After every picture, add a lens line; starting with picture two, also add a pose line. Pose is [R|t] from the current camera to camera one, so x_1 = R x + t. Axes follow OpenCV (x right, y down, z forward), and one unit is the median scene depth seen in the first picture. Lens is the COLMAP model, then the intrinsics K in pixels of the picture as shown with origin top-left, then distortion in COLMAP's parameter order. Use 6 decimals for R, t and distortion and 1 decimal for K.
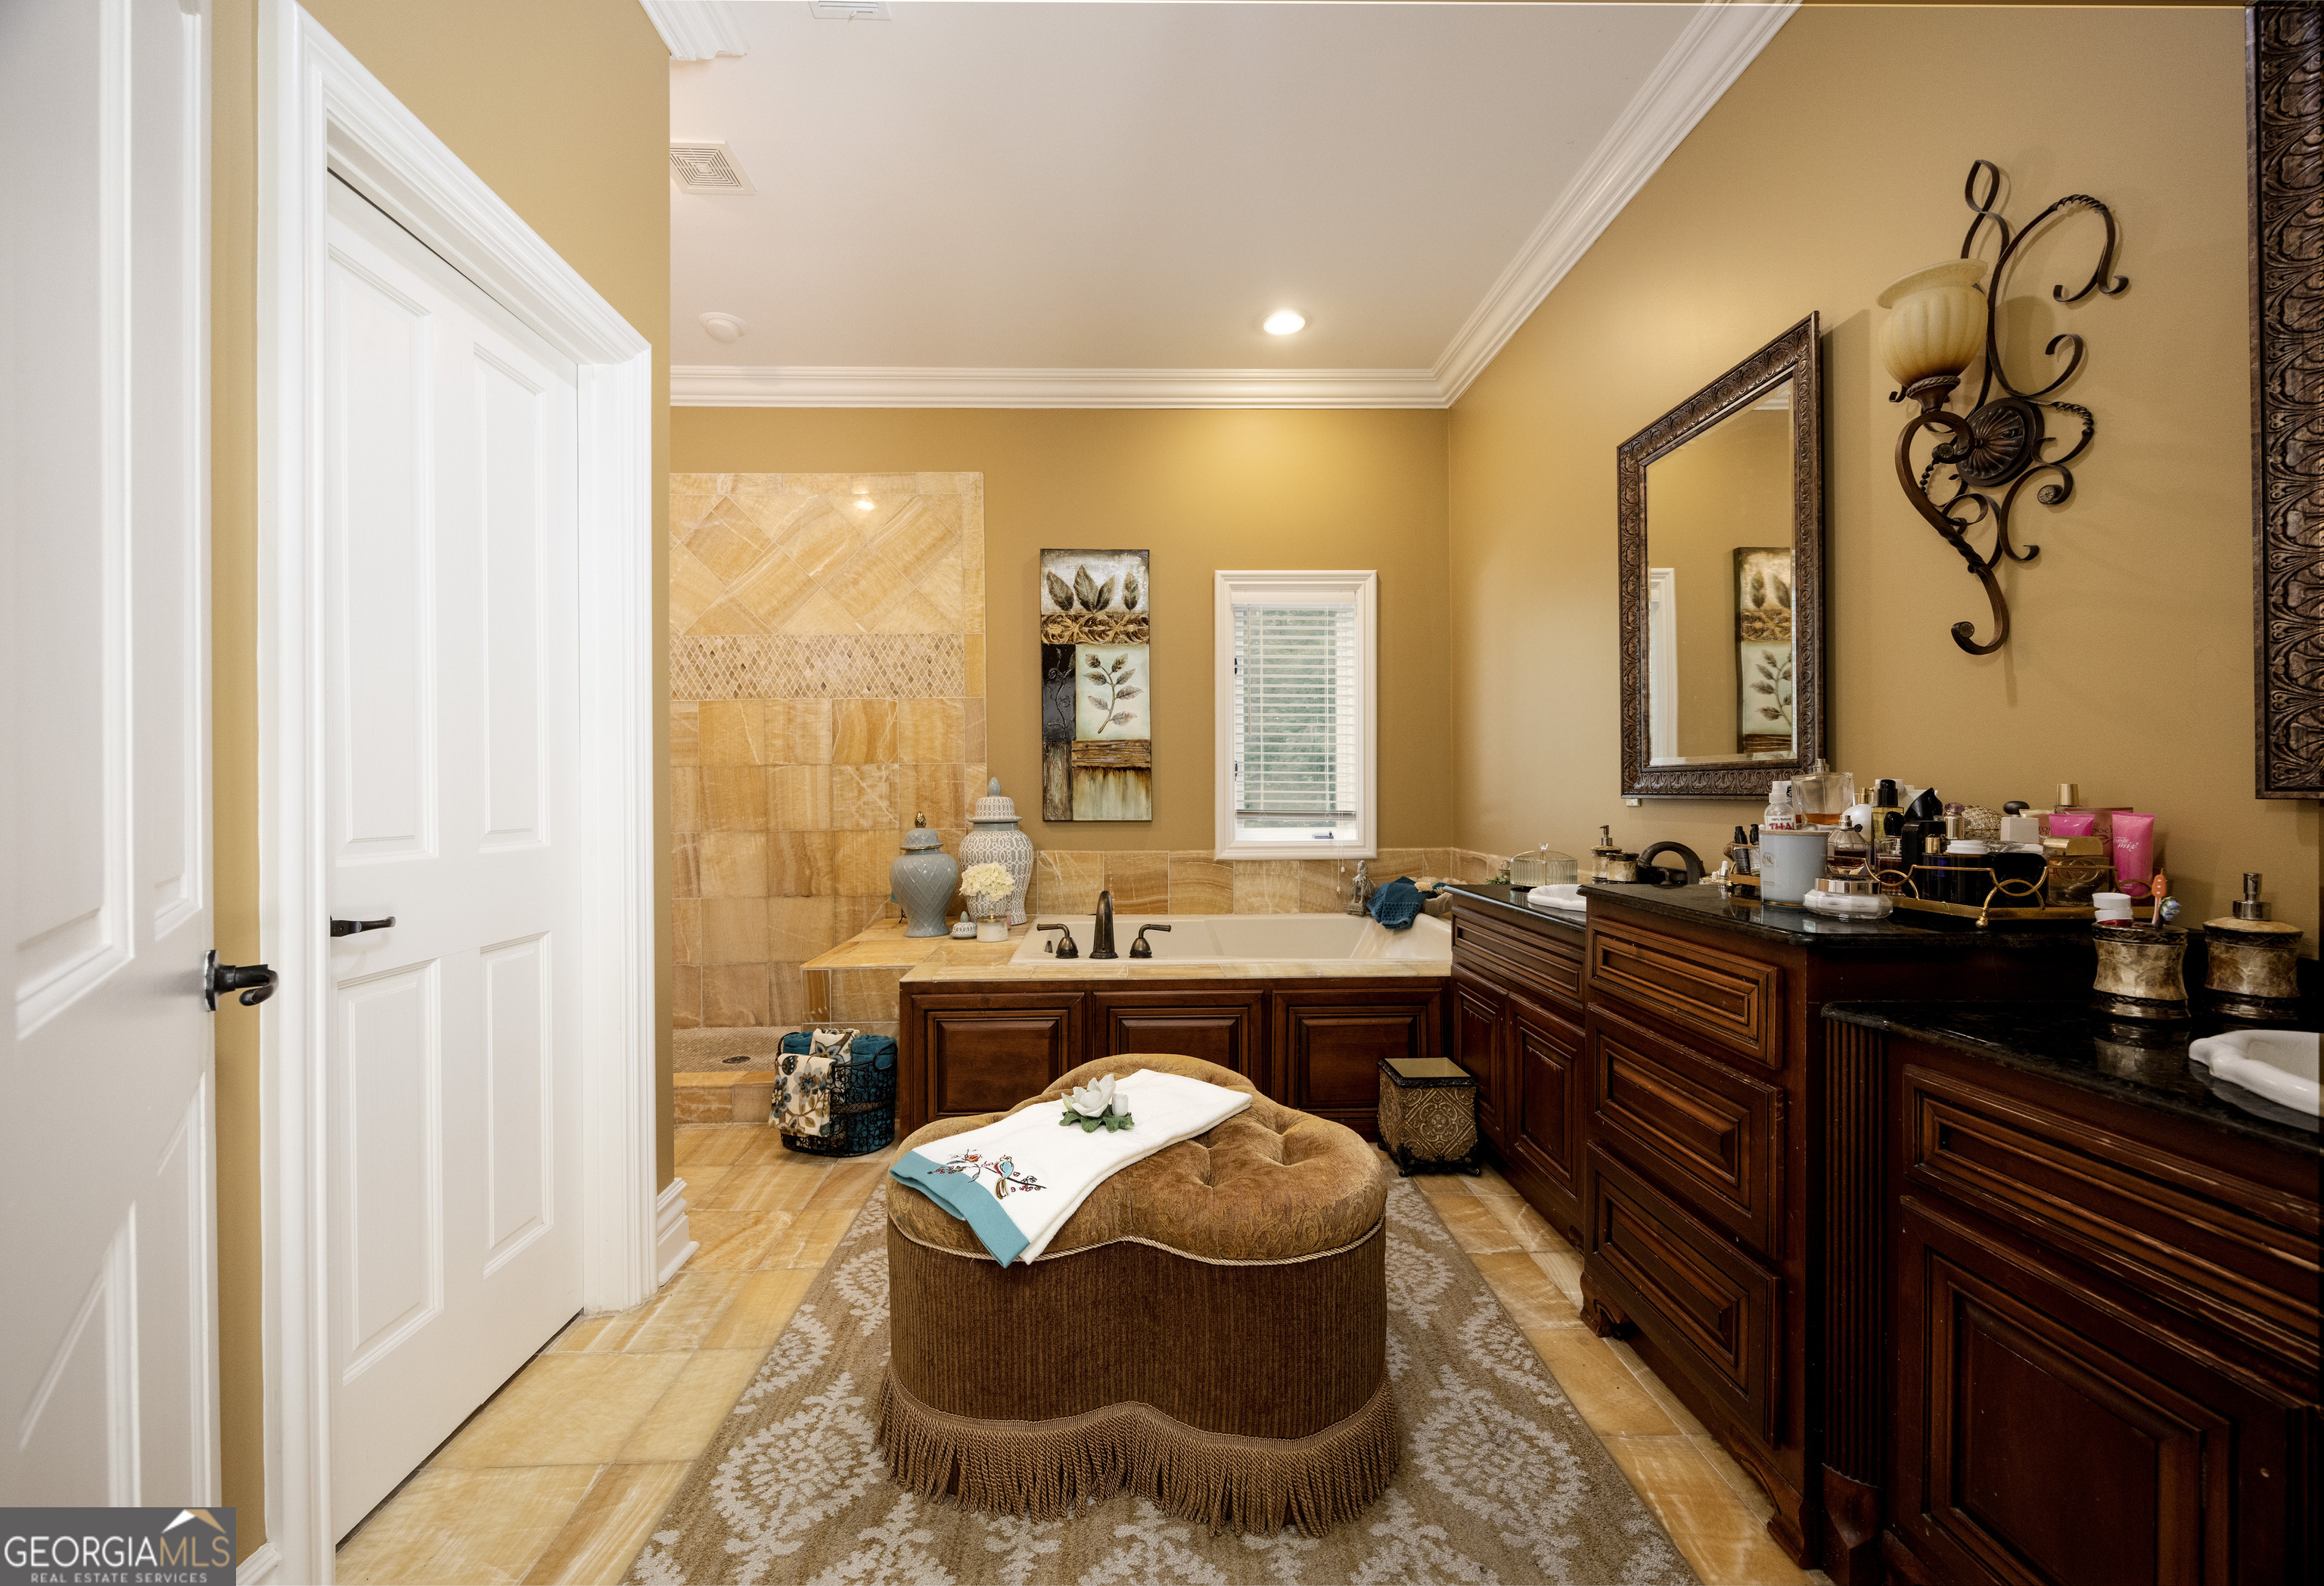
lens RADIAL K [[952.3, 0, 1162.9], [0, 952.3, 790.5], [0, 0, 1]] dist [-0.002686, 0.000014]
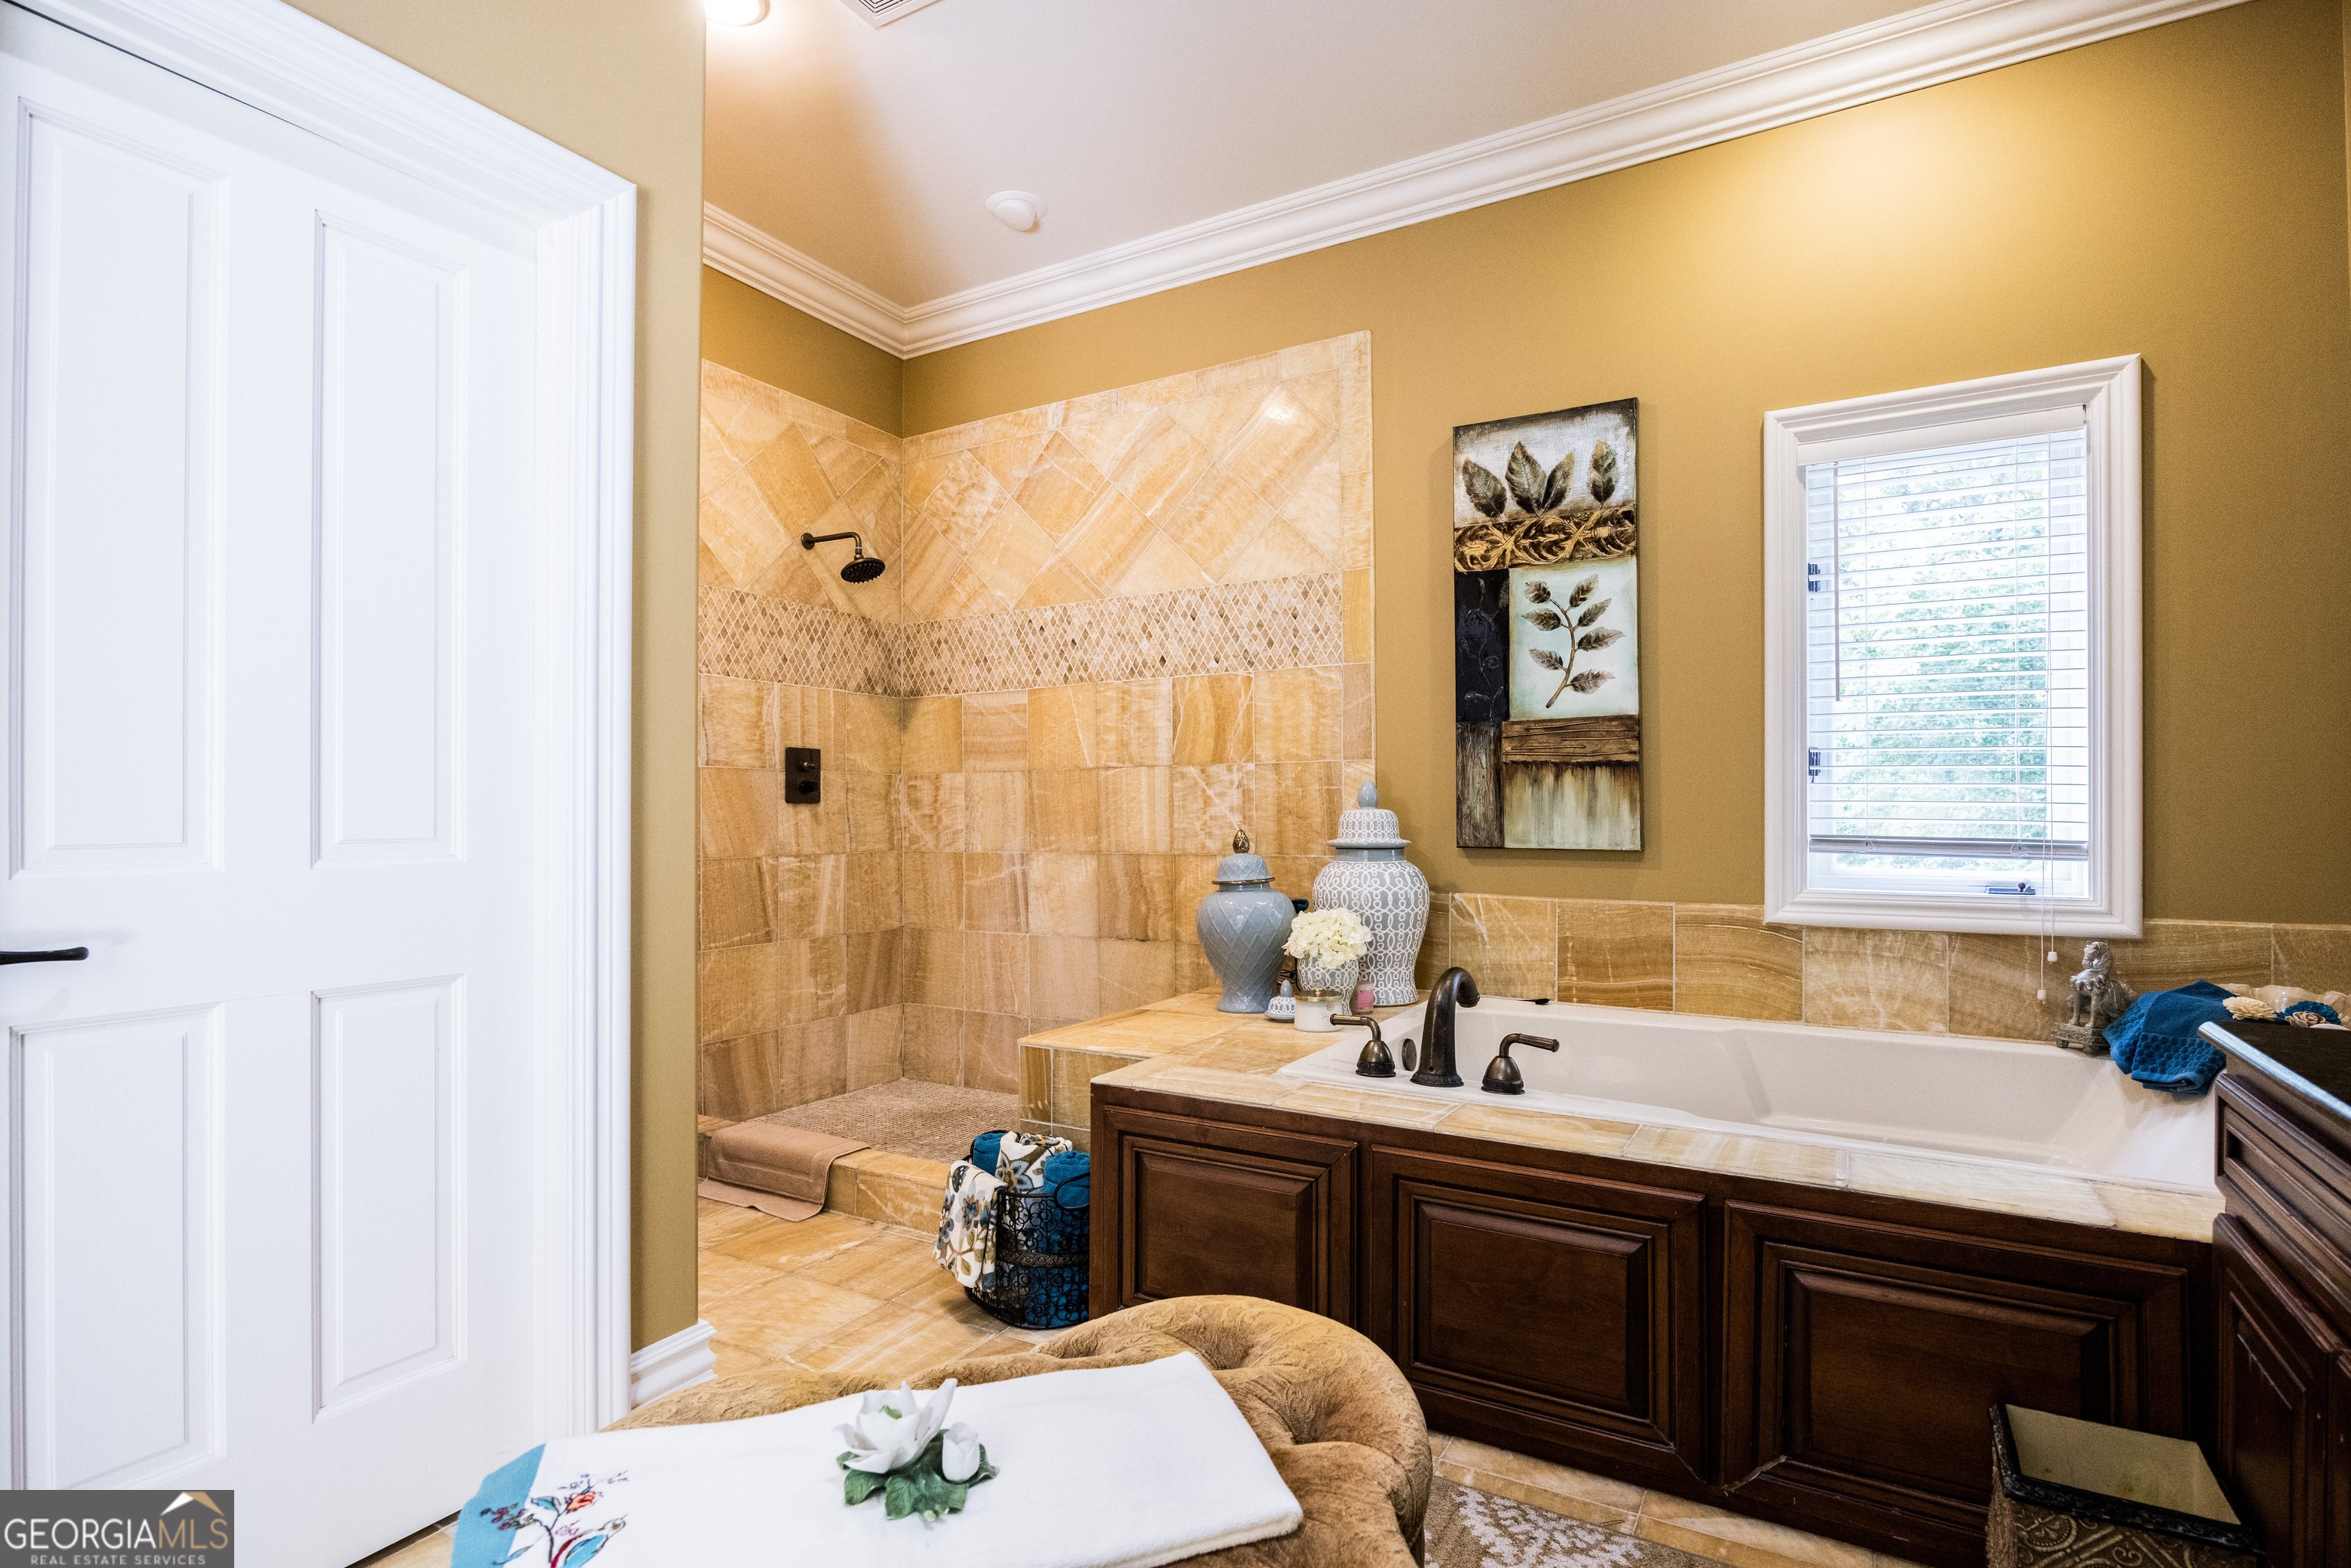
lens RADIAL K [[1145.9, 0, 1170.4], [0, 1145.9, 803.2], [0, 0, 1]] dist [-0.010183, 0.002048]
pose [[0.828606, 0.000009, -0.559832, 0.153856], [-0.003290, 0.999983, -0.004853, 0.006606], [0.559822, 0.005863, 0.828592, 0.259174]]
